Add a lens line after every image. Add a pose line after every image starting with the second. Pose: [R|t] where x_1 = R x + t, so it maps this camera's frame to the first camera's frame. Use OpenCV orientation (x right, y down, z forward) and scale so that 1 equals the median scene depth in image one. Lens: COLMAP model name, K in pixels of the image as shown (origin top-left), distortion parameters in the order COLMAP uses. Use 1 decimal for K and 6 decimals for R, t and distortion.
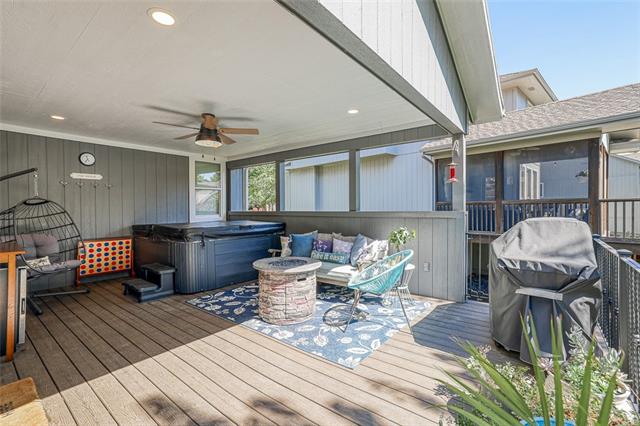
lens RADIAL K [[285.1, 0, 316.6], [0, 285.1, 210.6], [0, 0, 1]] dist [-0.000185, 0.008779]
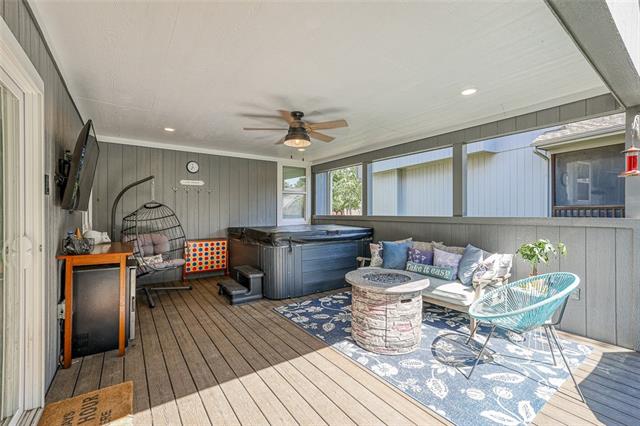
lens RADIAL K [[274.5, 0, 321.2], [0, 274.5, 214.2], [0, 0, 1]] dist [0.002185, 0.000856]
pose [[0.966862, 0.007898, -0.255179, -0.066947], [-0.008204, 0.999966, -0.000136, -0.001779], [0.255169, 0.002225, 0.966894, 0.141192]]
